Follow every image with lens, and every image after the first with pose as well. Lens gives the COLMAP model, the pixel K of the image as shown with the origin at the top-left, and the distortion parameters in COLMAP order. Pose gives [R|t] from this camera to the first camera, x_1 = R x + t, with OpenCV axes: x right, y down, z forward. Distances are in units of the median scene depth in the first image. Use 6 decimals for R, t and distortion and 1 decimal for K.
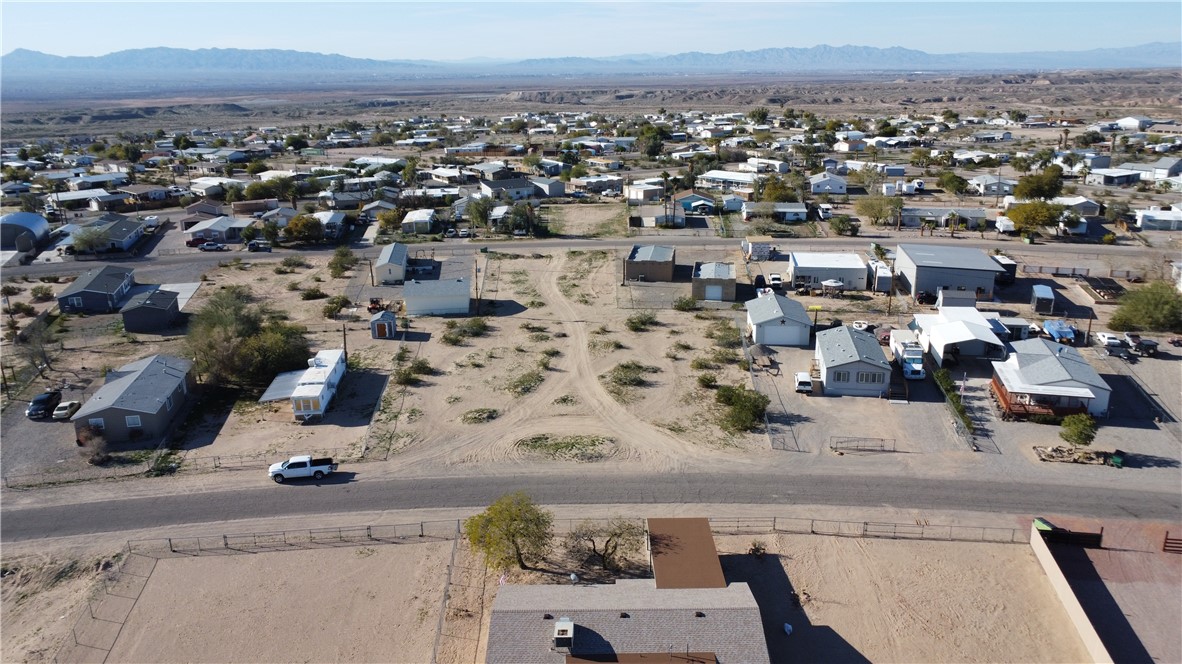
lens RADIAL K [[856.2, 0, 588.8], [0, 856.2, 330.4], [0, 0, 1]] dist [-0.028892, -0.005521]
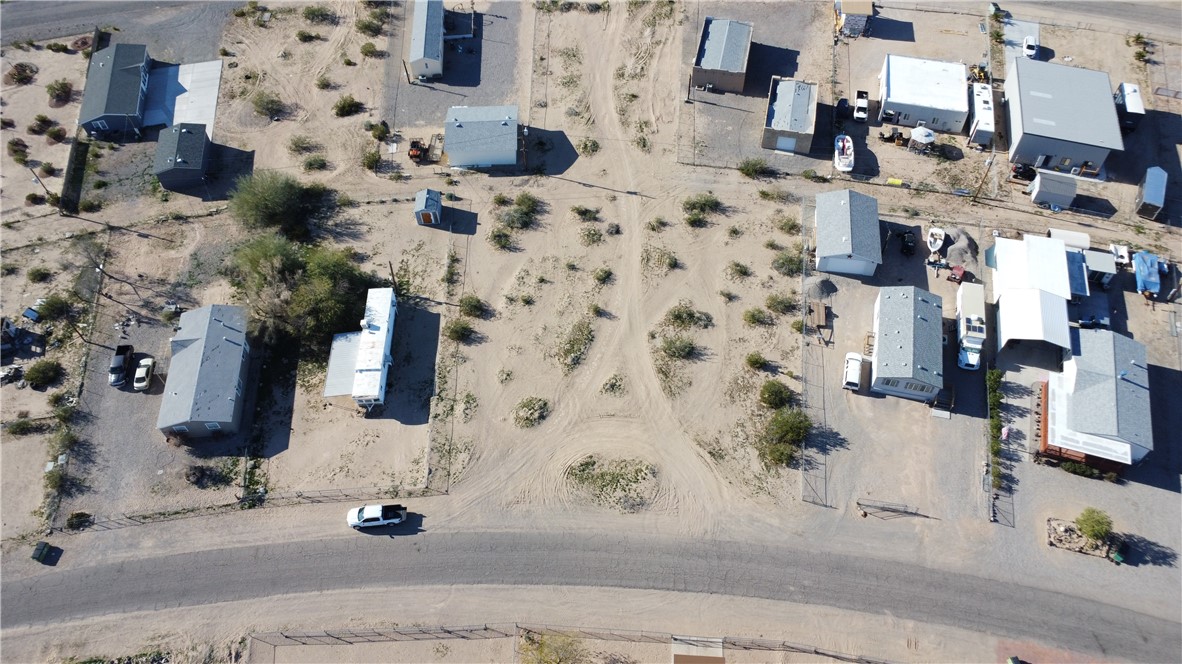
lens RADIAL K [[856.2, 0, 591.9], [0, 856.2, 332.0], [0, 0, 1]] dist [-0.028892, -0.005521]
pose [[0.997584, 0.050172, -0.048061, -0.007367], [-0.012464, 0.809768, 0.586618, -0.571603], [0.068350, -0.584602, 0.808436, 0.203578]]
